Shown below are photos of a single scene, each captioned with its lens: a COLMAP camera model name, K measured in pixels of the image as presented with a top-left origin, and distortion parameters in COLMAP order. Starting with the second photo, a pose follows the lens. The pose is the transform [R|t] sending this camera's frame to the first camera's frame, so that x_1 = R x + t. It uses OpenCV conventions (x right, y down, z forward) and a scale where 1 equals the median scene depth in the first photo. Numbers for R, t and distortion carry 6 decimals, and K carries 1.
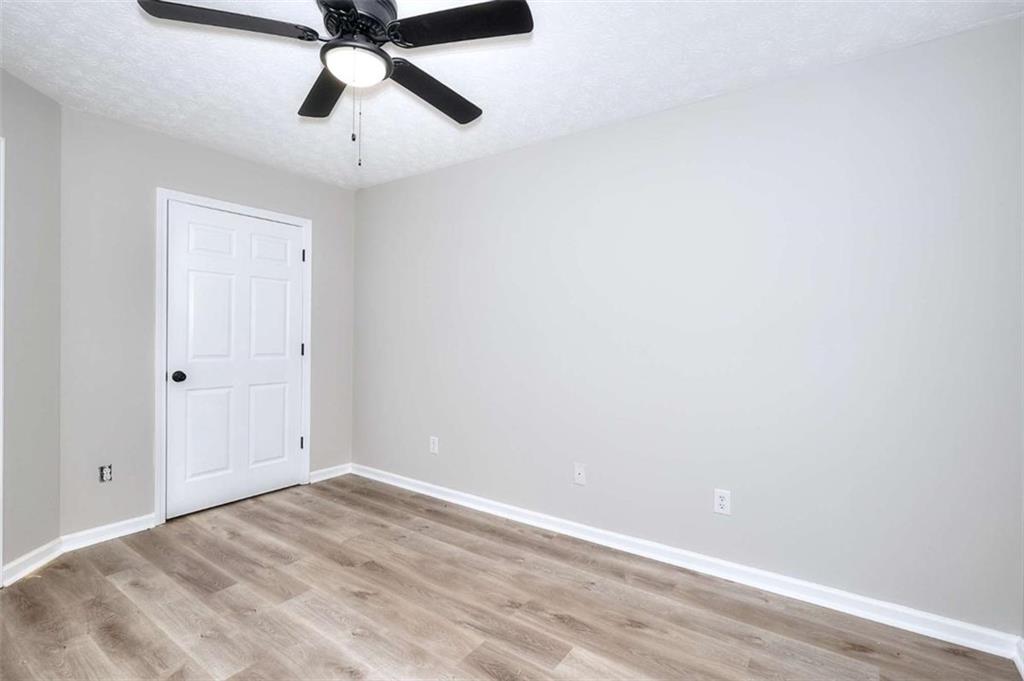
lens RADIAL K [[471.7, 0, 512.0], [0, 471.7, 340.5], [0, 0, 1]] dist [-0.002050, 0.000371]
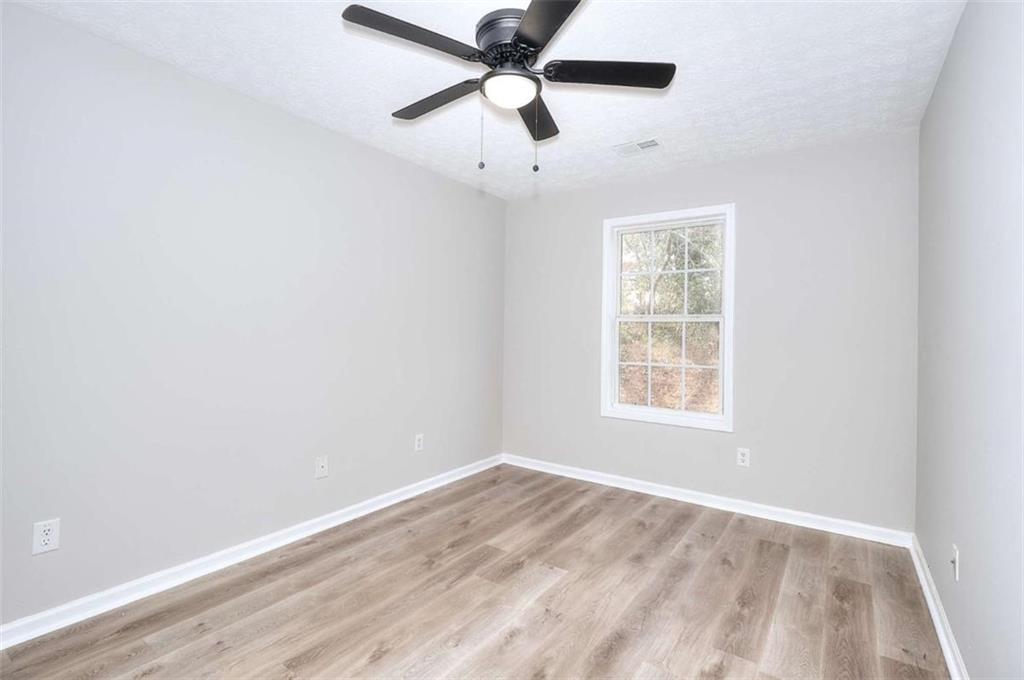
lens RADIAL K [[471.7, 0, 512.0], [0, 471.7, 340.0], [0, 0, 1]] dist [-0.002050, 0.000371]
pose [[0.001630, -0.027603, 0.999618, -1.043912], [-0.002173, 0.999617, 0.027606, -0.022007], [-0.999996, -0.002217, 0.001570, 0.723081]]
